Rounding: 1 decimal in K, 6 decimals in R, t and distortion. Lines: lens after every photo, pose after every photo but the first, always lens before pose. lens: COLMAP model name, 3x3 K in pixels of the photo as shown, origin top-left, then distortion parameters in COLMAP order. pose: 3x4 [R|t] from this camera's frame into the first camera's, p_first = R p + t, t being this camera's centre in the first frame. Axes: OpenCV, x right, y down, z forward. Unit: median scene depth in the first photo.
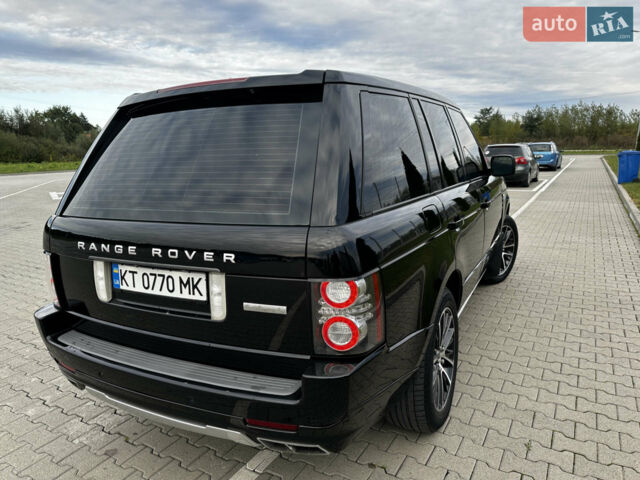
lens RADIAL K [[460.7, 0, 320.0], [0, 460.7, 240.0], [0, 0, 1]] dist [0.085711, -0.089466]
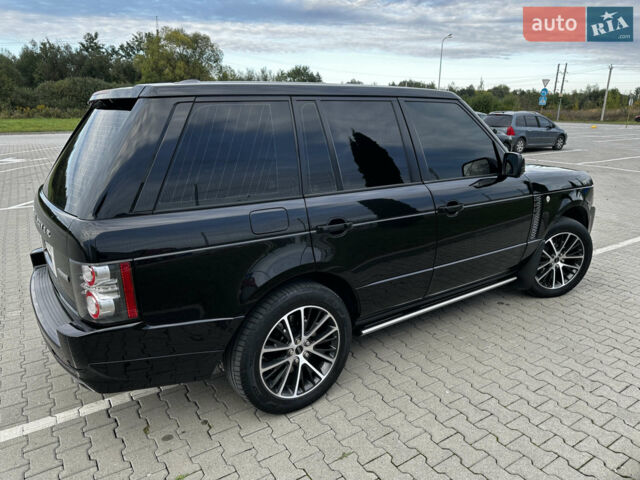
lens RADIAL K [[460.7, 0, 320.0], [0, 460.7, 240.0], [0, 0, 1]] dist [0.085711, -0.089466]
pose [[0.894218, 0.152019, -0.421027, 0.727296], [-0.116646, 0.987207, 0.108702, -0.119978], [0.432166, -0.048092, 0.900511, 0.088547]]
